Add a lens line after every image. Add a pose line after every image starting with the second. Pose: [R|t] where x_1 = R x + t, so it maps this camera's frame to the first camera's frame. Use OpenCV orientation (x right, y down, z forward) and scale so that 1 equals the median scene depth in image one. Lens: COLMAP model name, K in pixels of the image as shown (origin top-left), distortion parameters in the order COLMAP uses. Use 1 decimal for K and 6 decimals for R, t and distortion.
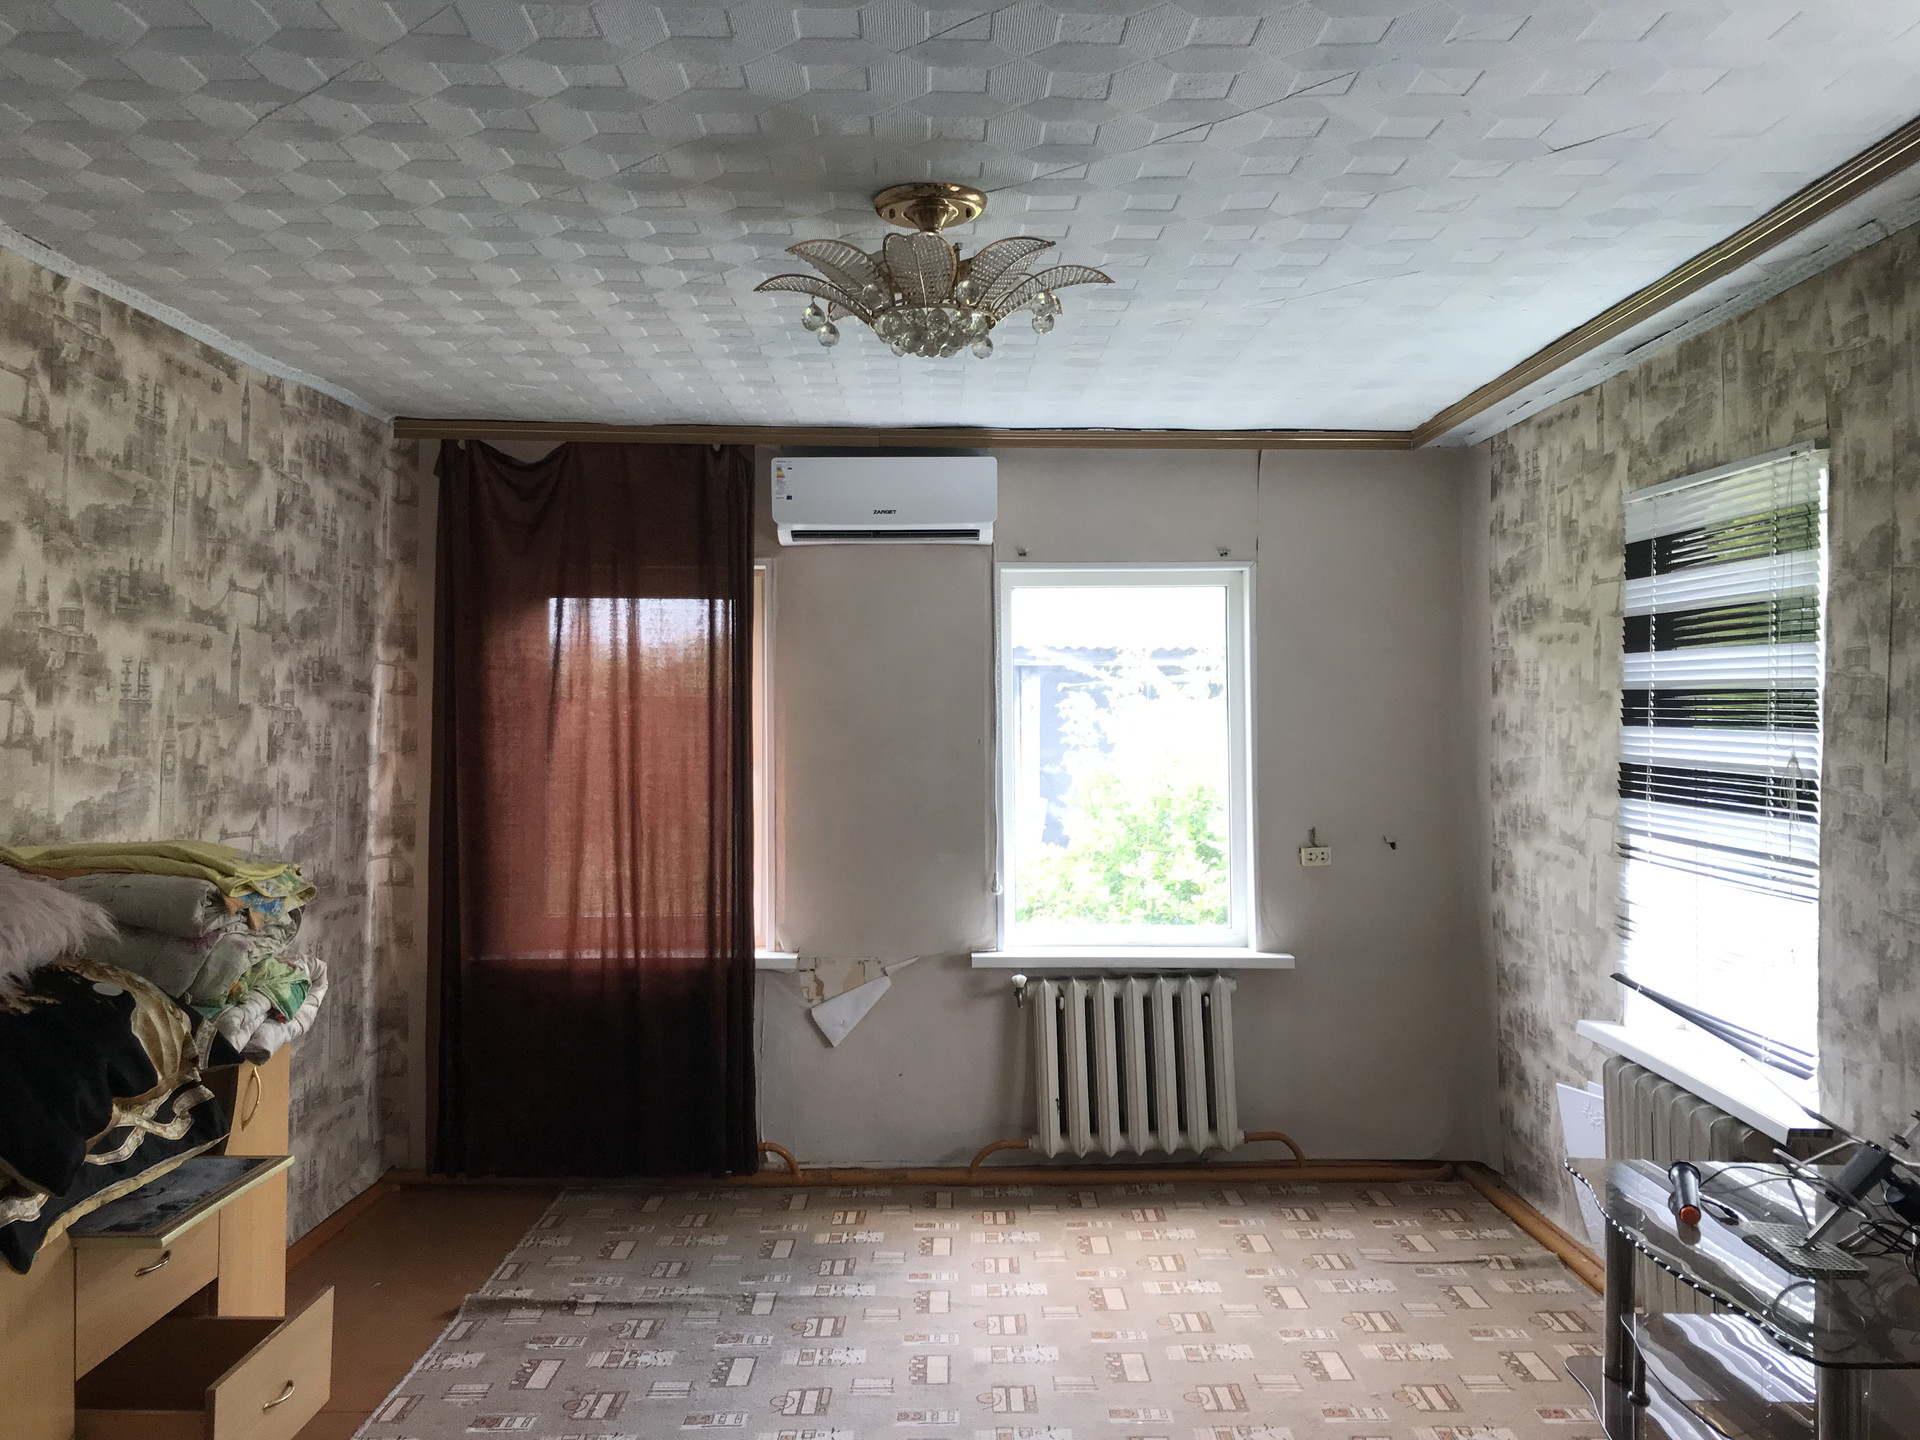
lens RADIAL K [[1567.0, 0, 951.8], [0, 1567.0, 701.5], [0, 0, 1]] dist [0.032874, -0.014085]
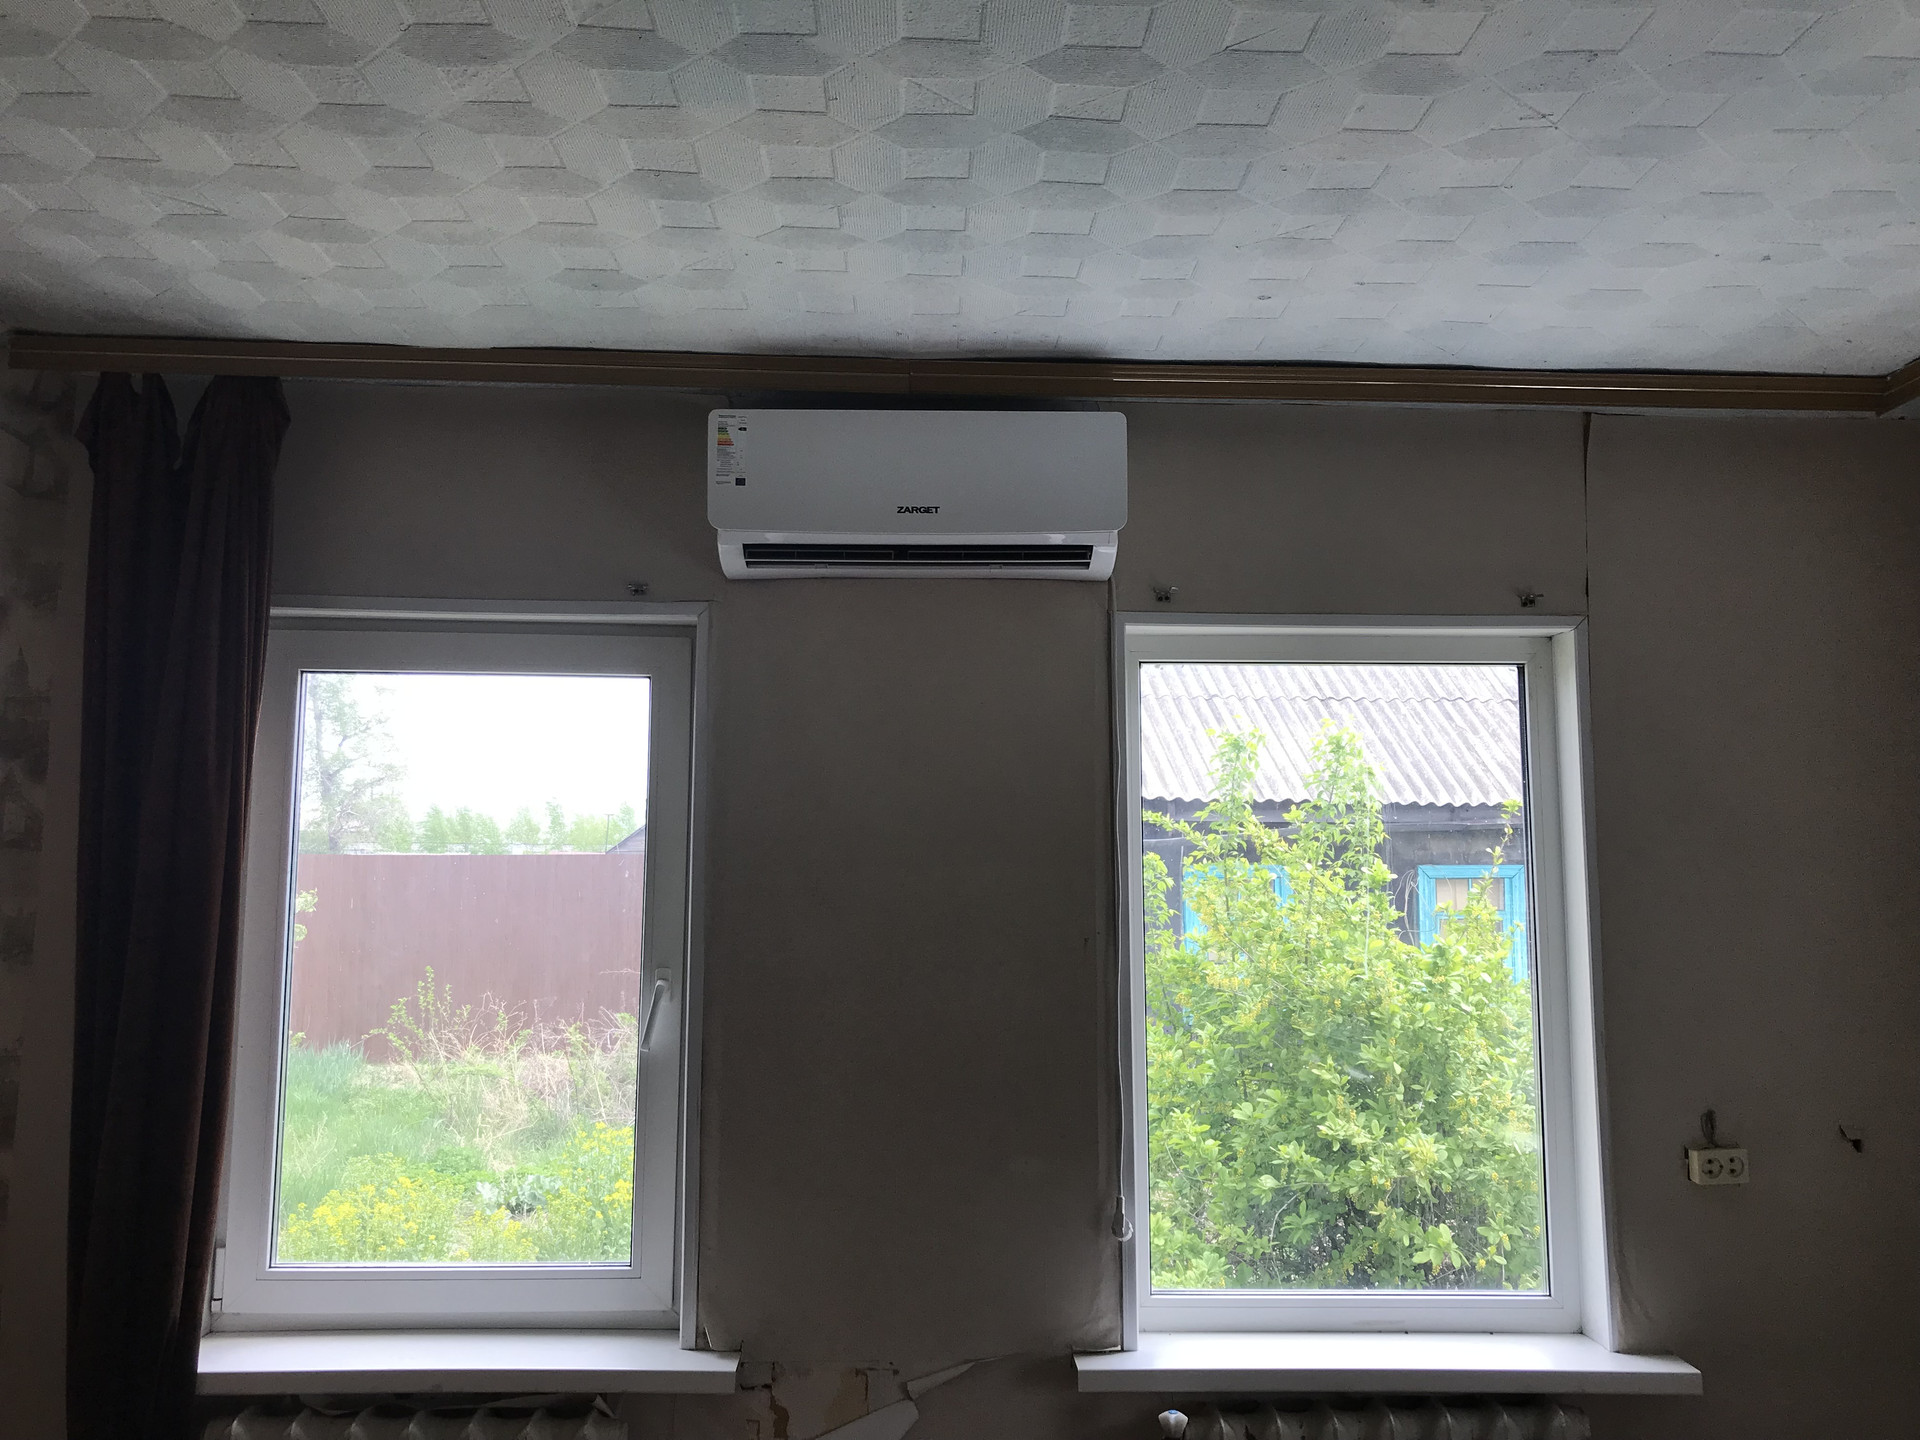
lens RADIAL K [[1567.0, 0, 951.8], [0, 1567.0, 701.5], [0, 0, 1]] dist [0.032874, -0.014085]
pose [[0.999913, 0.008728, 0.009859, -0.034906], [-0.007650, 0.994487, -0.104584, 0.000169], [-0.010718, 0.104499, 0.994467, 0.459032]]
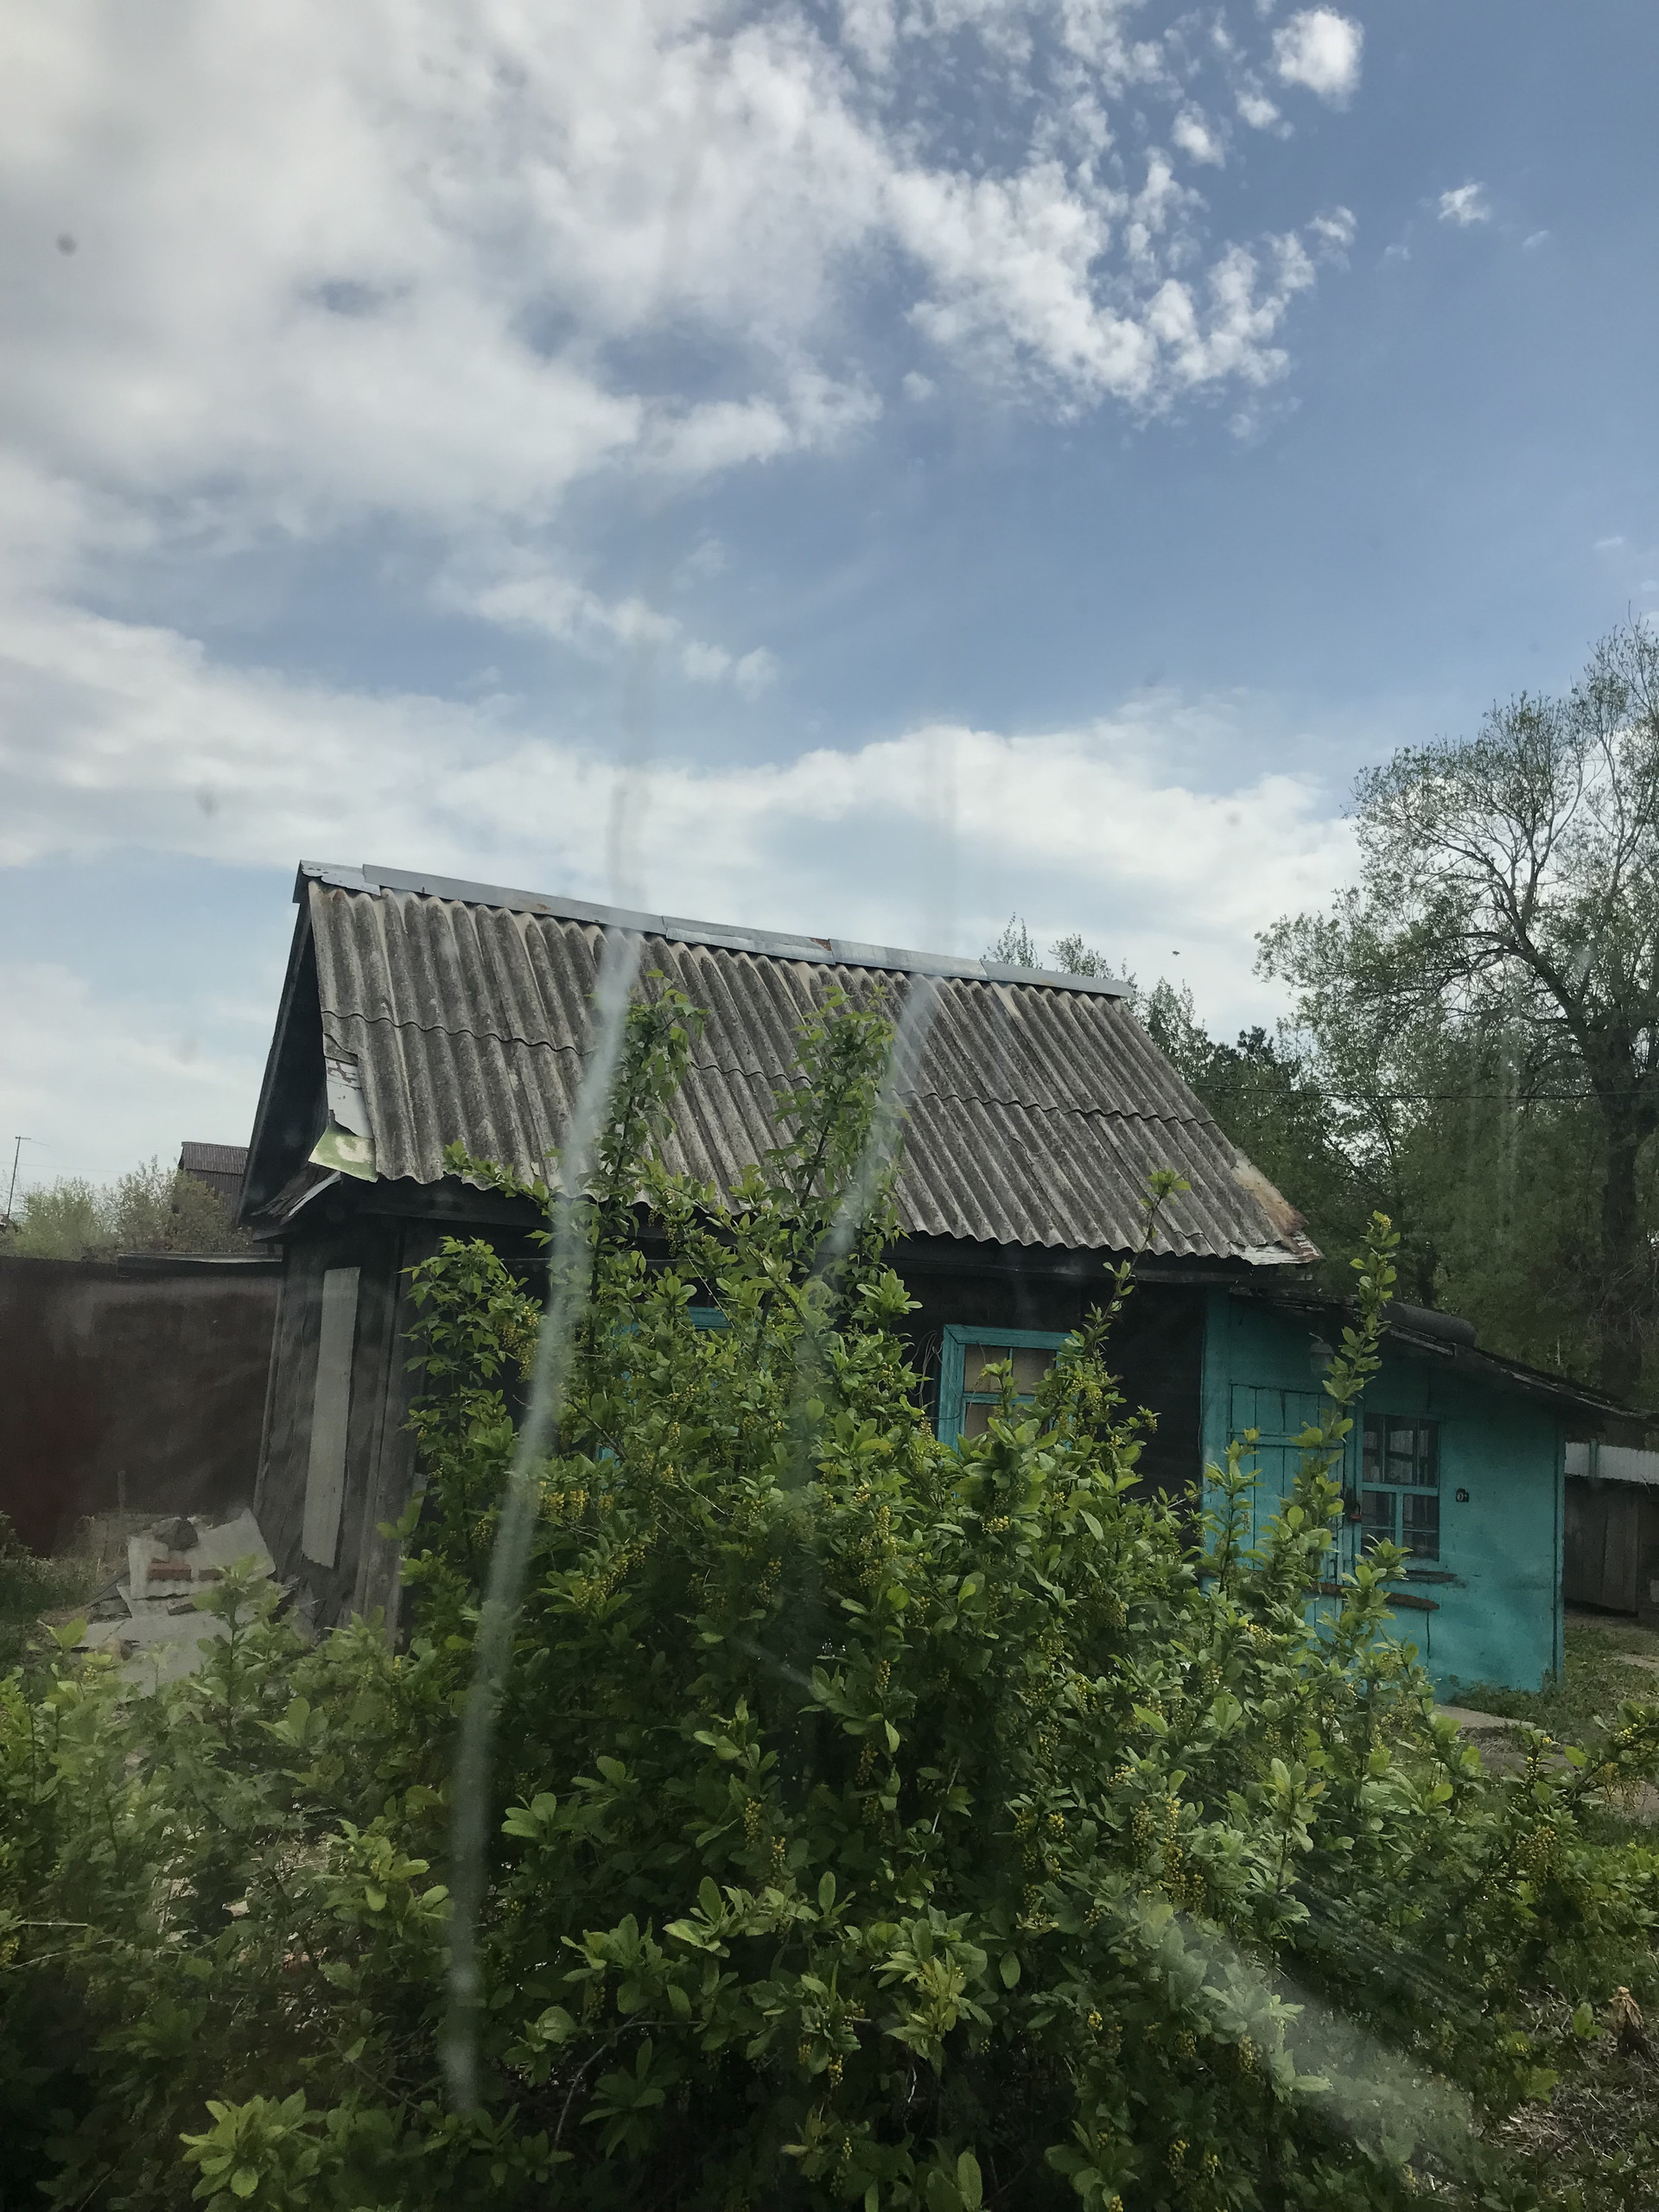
lens RADIAL K [[1805.3, 0, 829.5], [0, 1805.3, 1106.0], [0, 0, 1]] dist [0.032874, -0.014085]
pose [[0.968842, 0.097818, 0.227545, 0.115359], [-0.069272, 0.989060, -0.130236, 0.022270], [-0.237795, 0.110416, 0.965019, 0.983682]]
